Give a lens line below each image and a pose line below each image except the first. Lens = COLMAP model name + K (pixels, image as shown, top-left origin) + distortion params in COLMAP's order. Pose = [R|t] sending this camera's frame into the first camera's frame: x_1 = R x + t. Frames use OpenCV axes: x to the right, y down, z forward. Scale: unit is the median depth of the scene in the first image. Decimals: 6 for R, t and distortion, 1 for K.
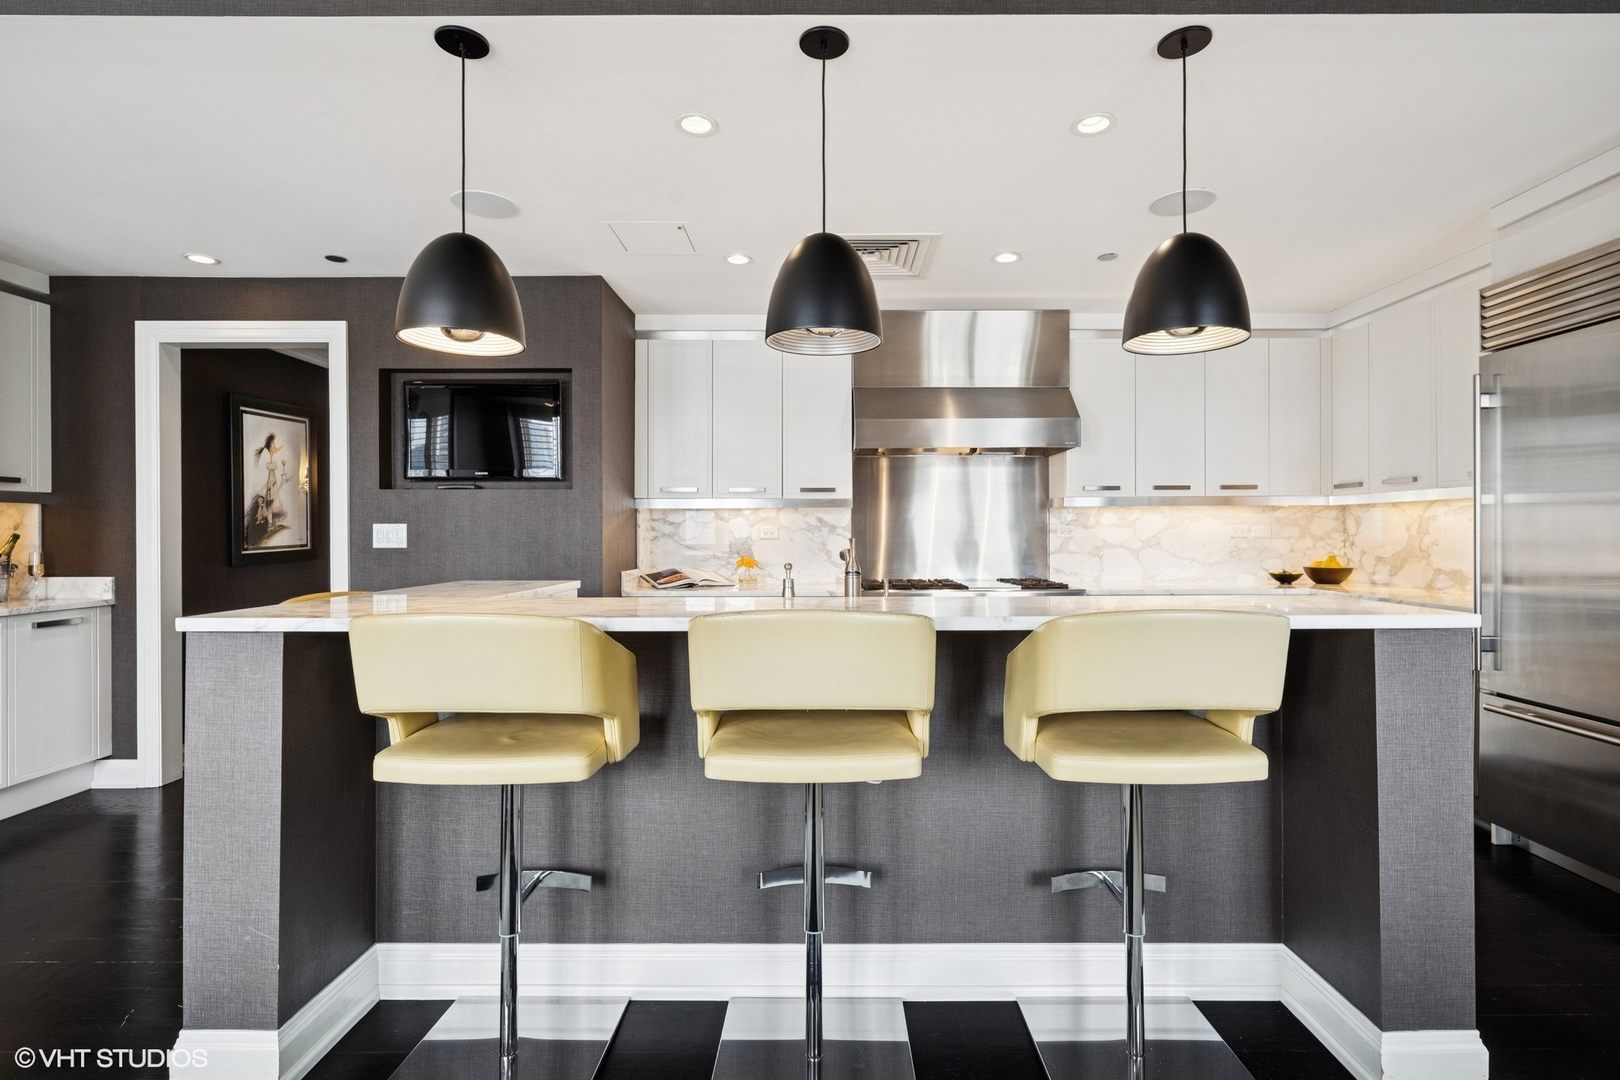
lens RADIAL K [[783.5, 0, 816.4], [0, 783.5, 530.5], [0, 0, 1]] dist [0.002541, -0.000672]
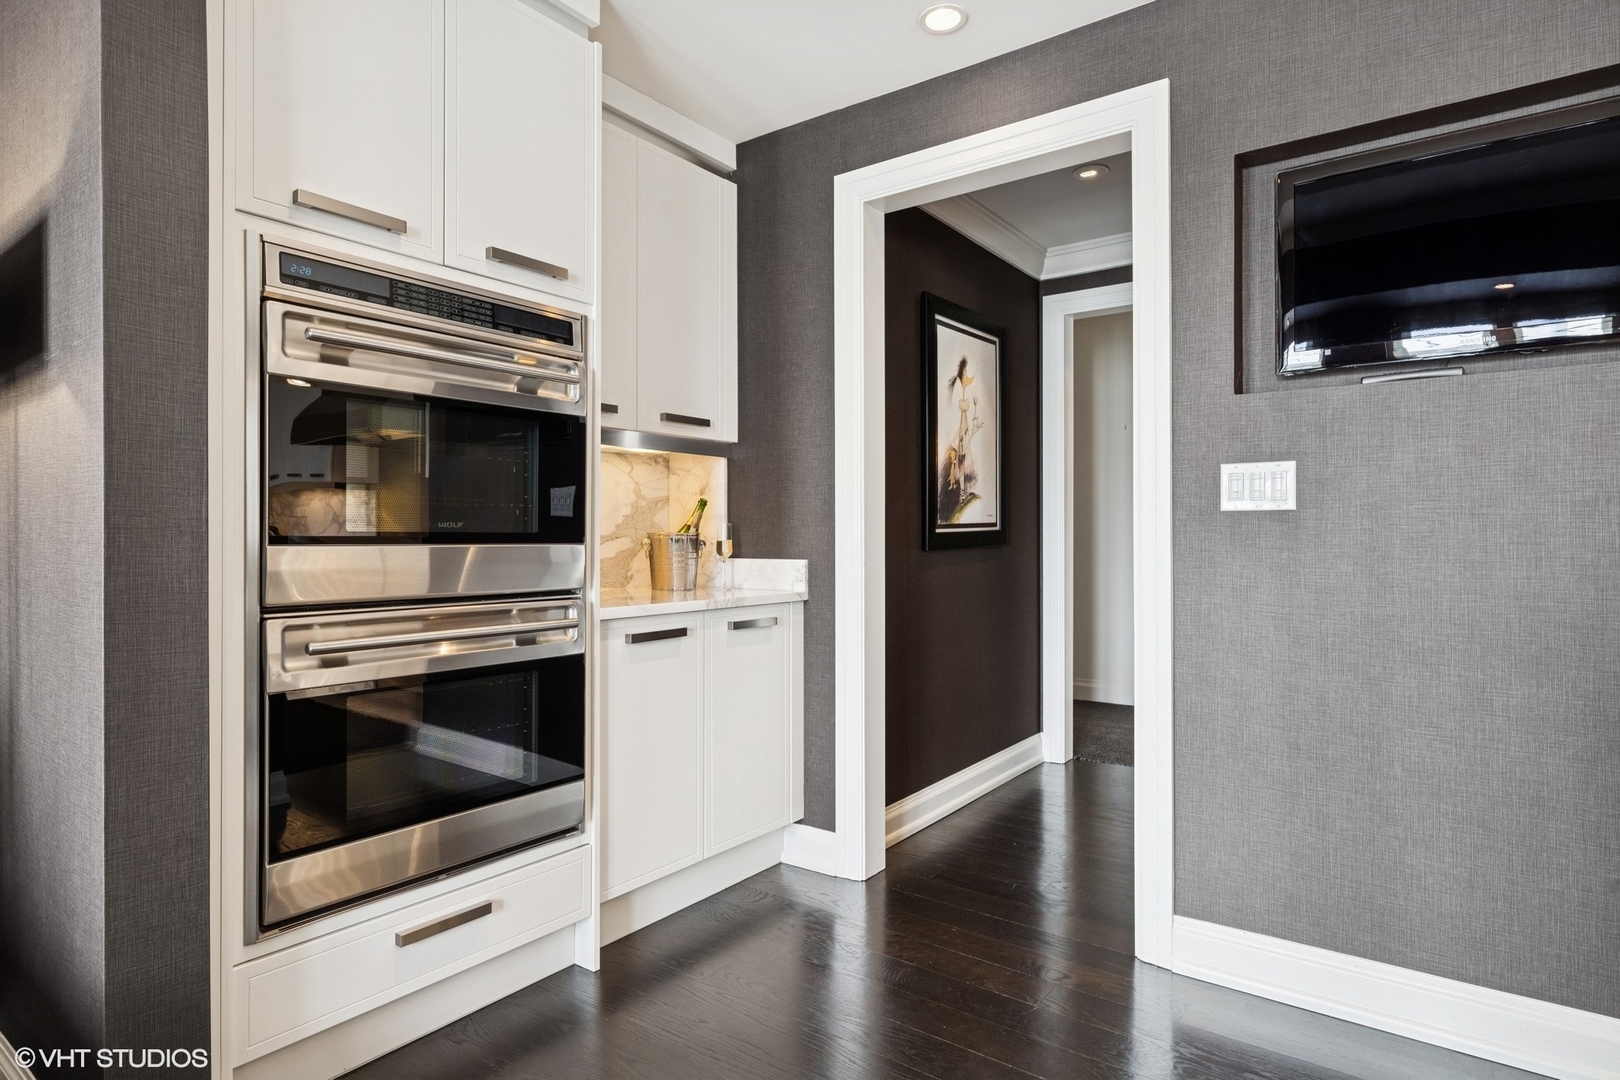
lens RADIAL K [[886.6, 0, 802.5], [0, 886.6, 533.5], [0, 0, 1]] dist [0.020763, -0.000060]
pose [[0.808678, -0.001085, -0.588251, -0.393451], [-0.000538, 0.999997, -0.002584, 0.033980], [0.588252, 0.002406, 0.808674, 0.329748]]
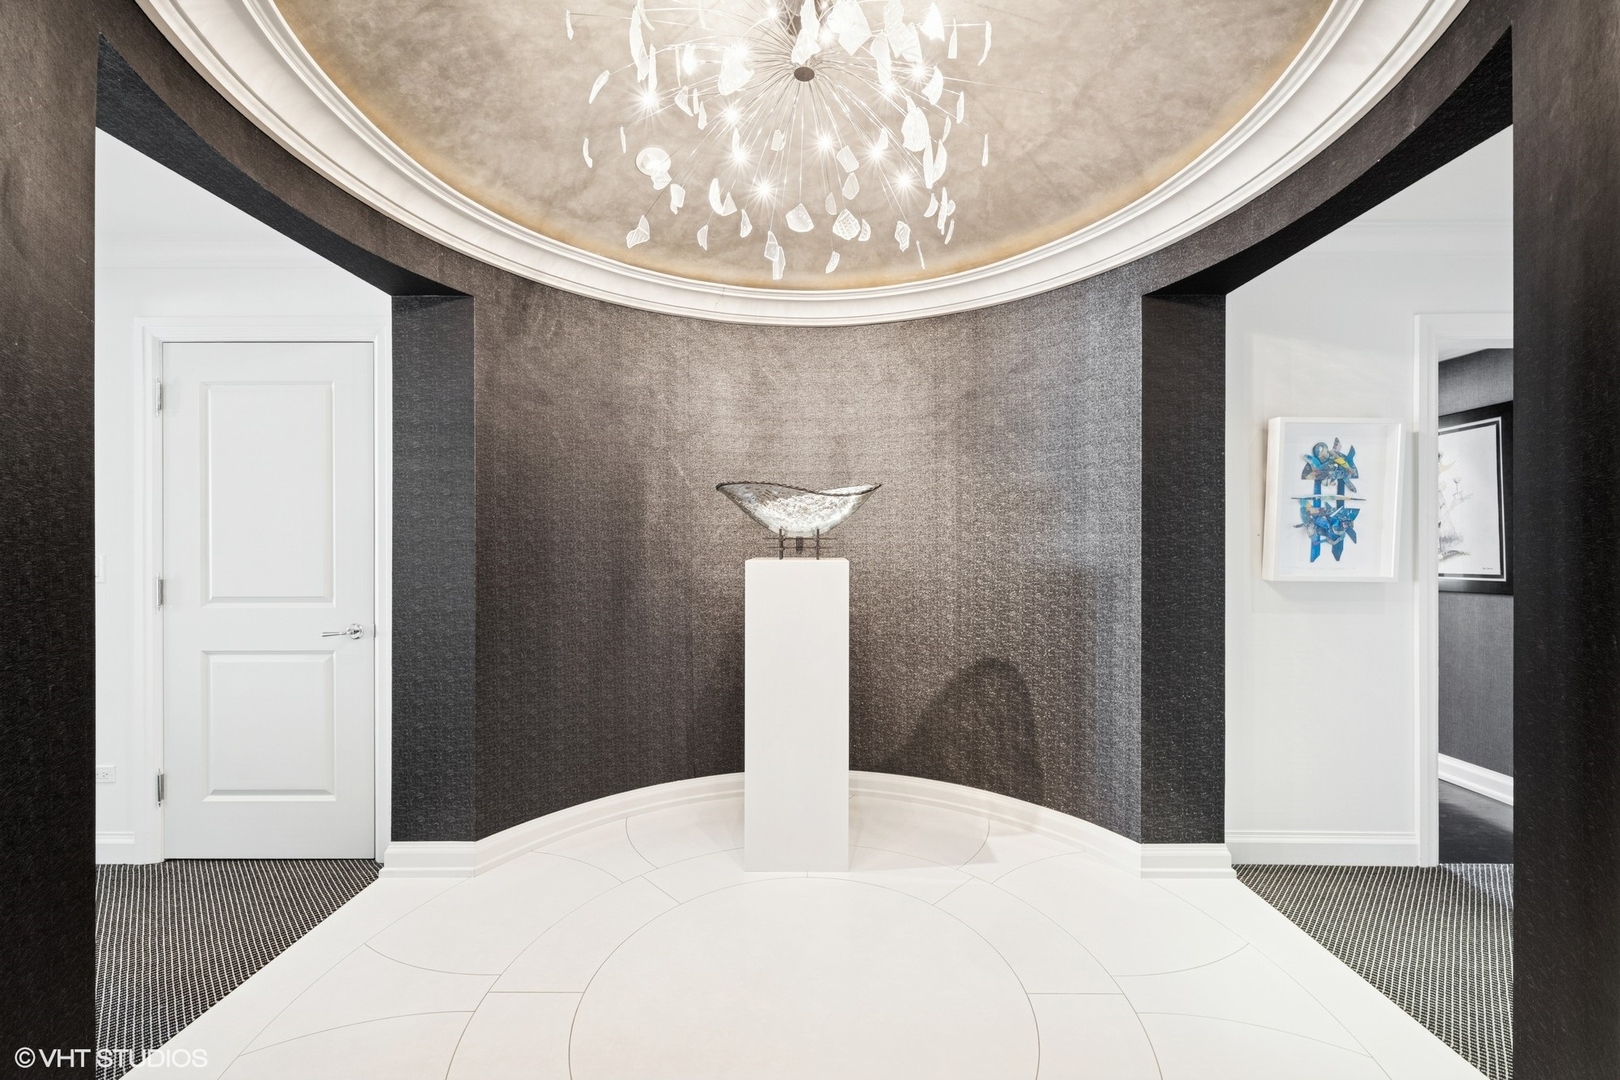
lens RADIAL K [[652.4, 0, 811.0], [0, 652.4, 541.3], [0, 0, 1]] dist [-0.000233, -0.000231]
pose [[-0.999998, 0.000803, -0.001896, 0.056675], [0.000804, 0.999999, -0.000838, -0.019796], [0.001896, -0.000840, -0.999998, 1.956637]]
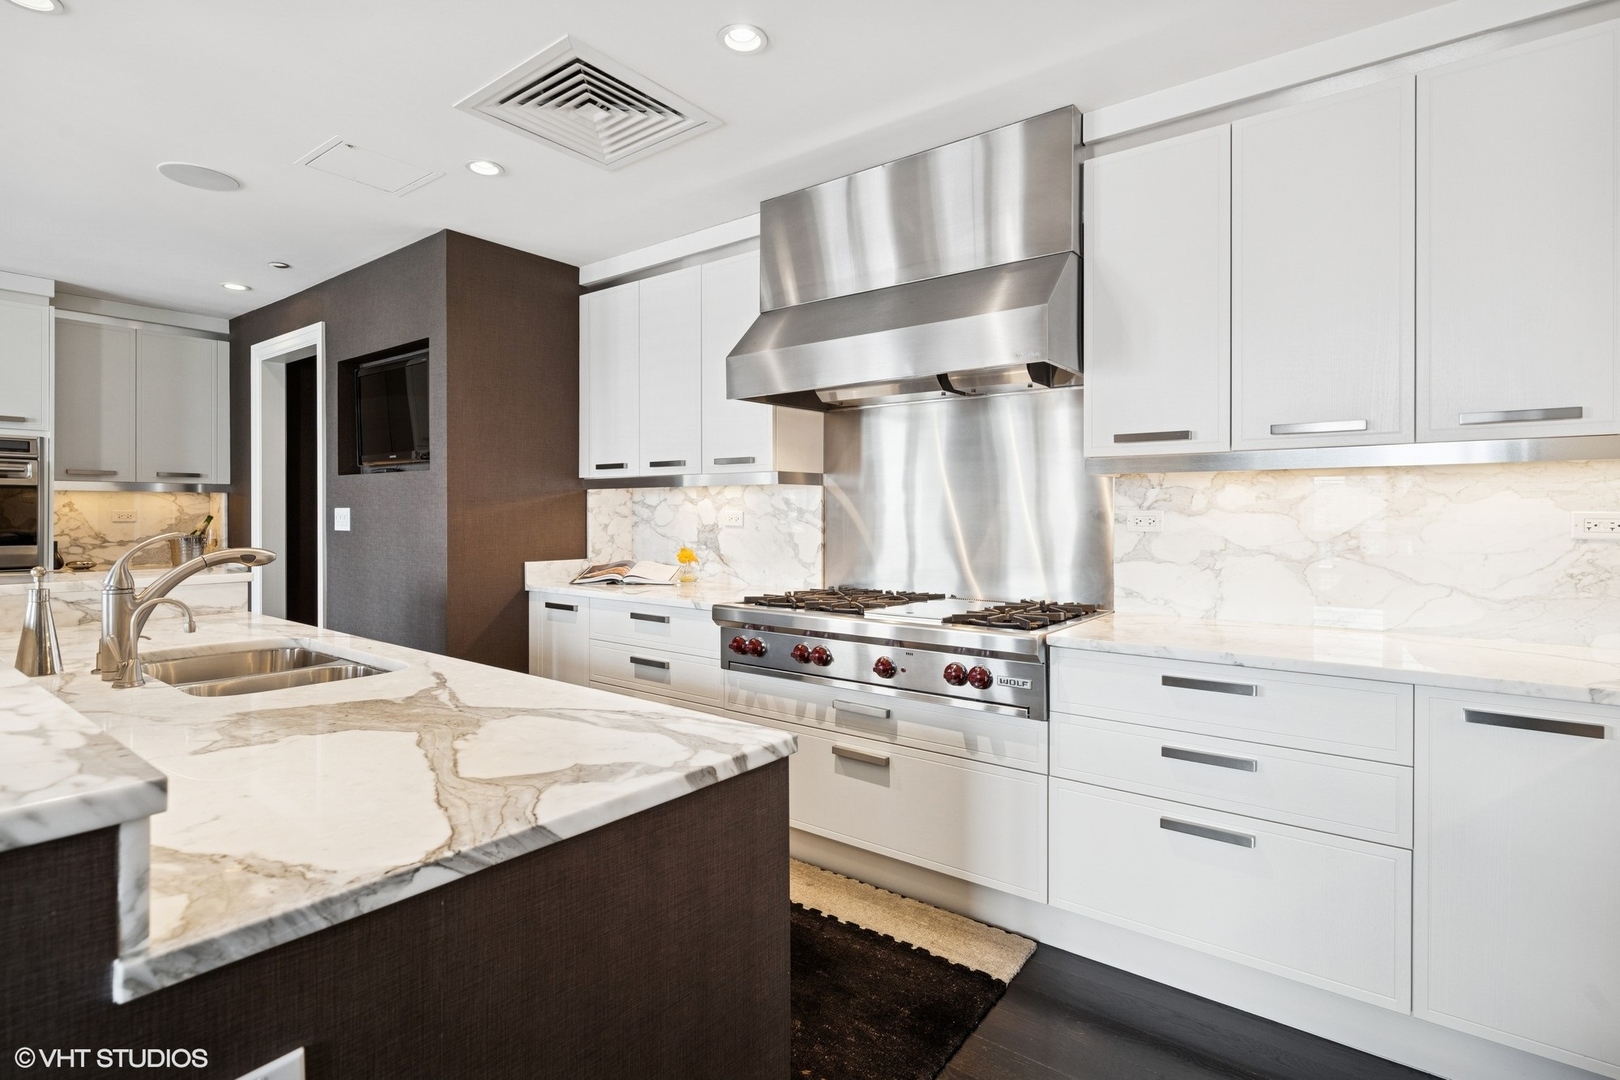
lens RADIAL K [[783.5, 0, 795.9], [0, 783.5, 513.0], [0, 0, 1]] dist [0.002541, -0.000672]
pose [[0.791348, 0.004881, -0.611346, 0.514609], [-0.002015, 0.999984, 0.005376, -0.007686], [0.611362, -0.003022, 0.791345, 0.476751]]
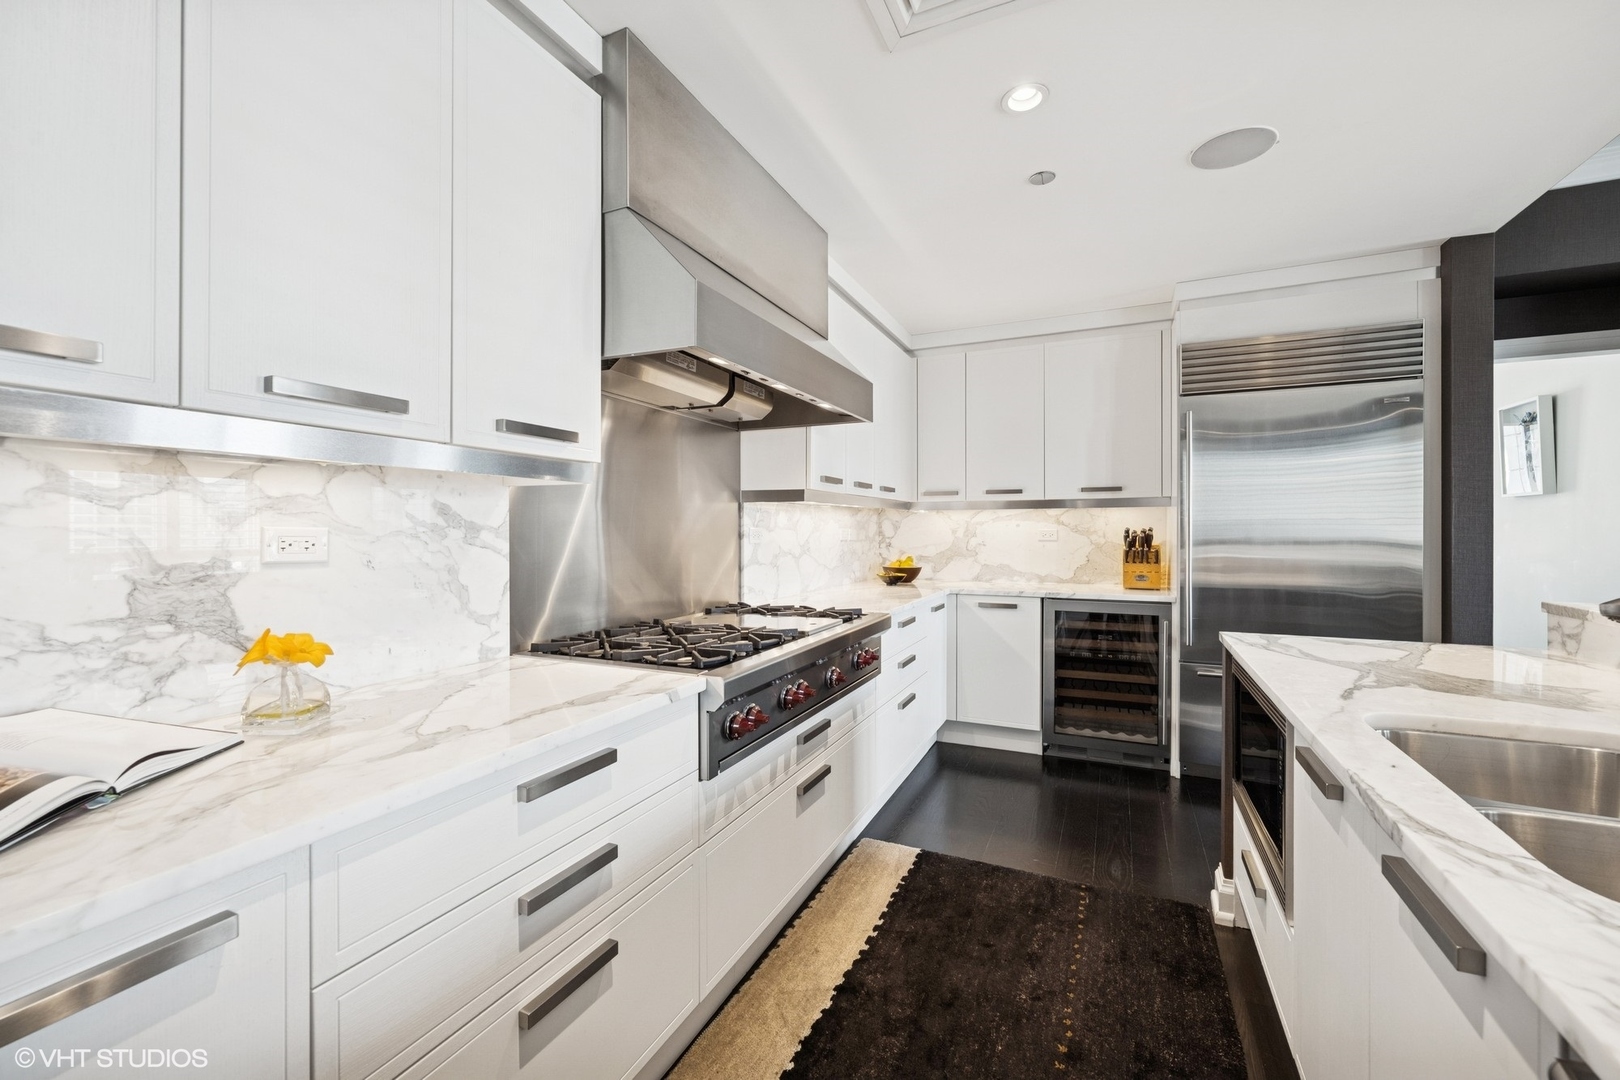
lens RADIAL K [[652.4, 0, 827.1], [0, 652.4, 533.9], [0, 0, 1]] dist [-0.000233, -0.000231]
pose [[0.409292, -0.003279, 0.912398, -0.241991], [-0.002396, 0.999986, 0.004669, -0.003756], [-0.912400, -0.004097, 0.409278, 0.771886]]
